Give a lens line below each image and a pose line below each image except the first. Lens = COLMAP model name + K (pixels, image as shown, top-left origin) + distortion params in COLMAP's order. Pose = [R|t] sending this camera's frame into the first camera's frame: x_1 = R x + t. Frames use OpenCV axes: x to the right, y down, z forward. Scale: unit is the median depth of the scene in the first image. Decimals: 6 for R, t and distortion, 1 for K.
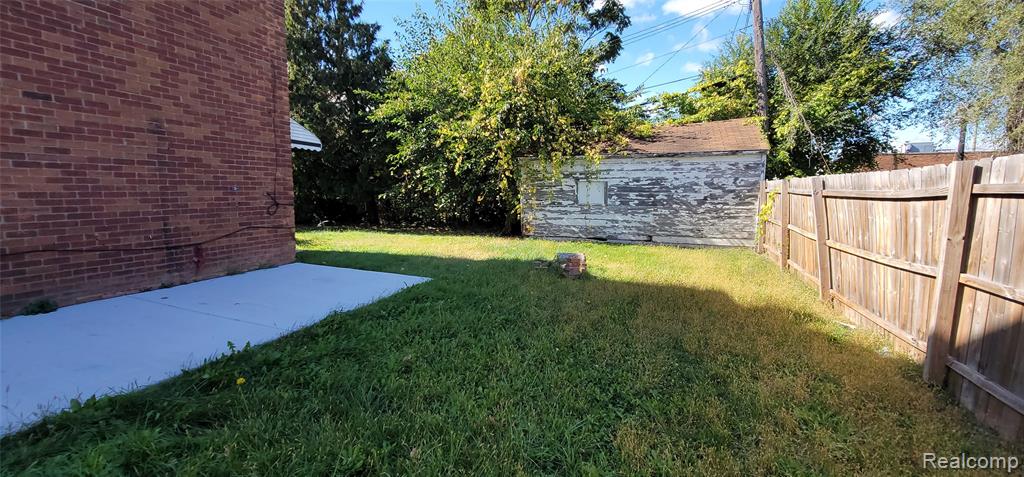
lens RADIAL K [[408.9, 0, 512.0], [0, 408.9, 238.5], [0, 0, 1]] dist [0.000282, 0.000086]
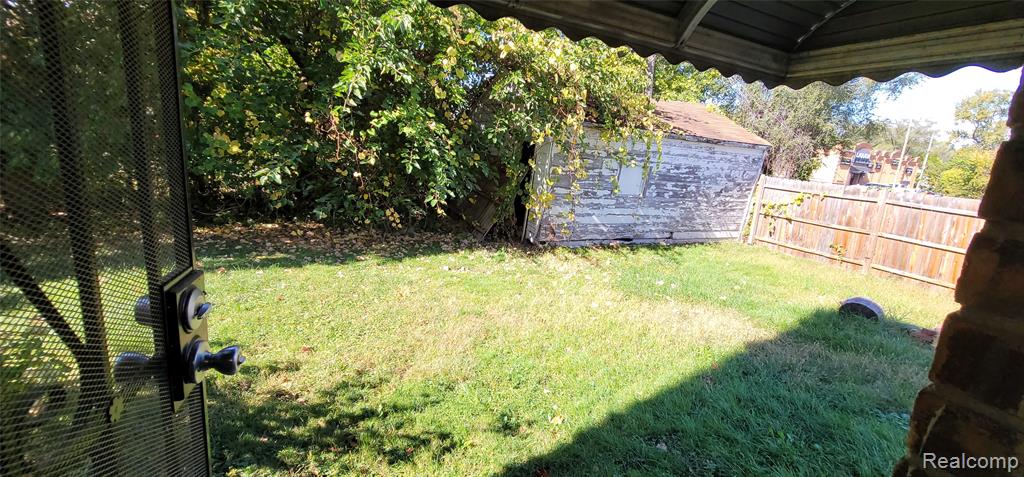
lens RADIAL K [[408.9, 0, 512.0], [0, 408.9, 238.5], [0, 0, 1]] dist [0.000282, 0.000086]
pose [[0.682048, -0.102928, 0.724027, -0.497771], [-0.000685, 0.989955, 0.141378, -0.110779], [-0.731307, -0.096923, 0.675127, 0.639540]]
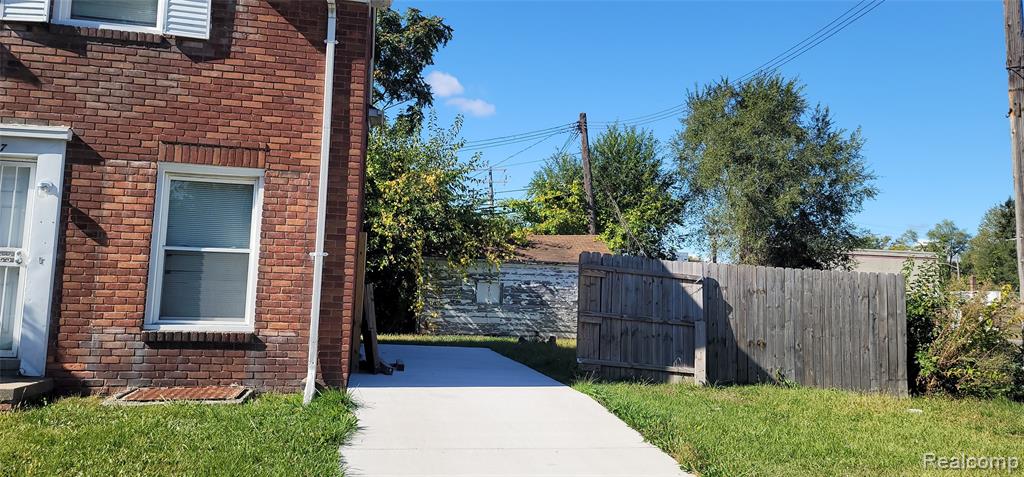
lens RADIAL K [[717.4, 0, 512.0], [0, 717.4, 238.5], [0, 0, 1]] dist [0.000009, -0.000016]
pose [[0.843964, 0.070237, 0.531782, -0.775403], [0.034226, 0.982318, -0.184062, 0.100168], [-0.535307, 0.173543, 0.826637, -0.639371]]
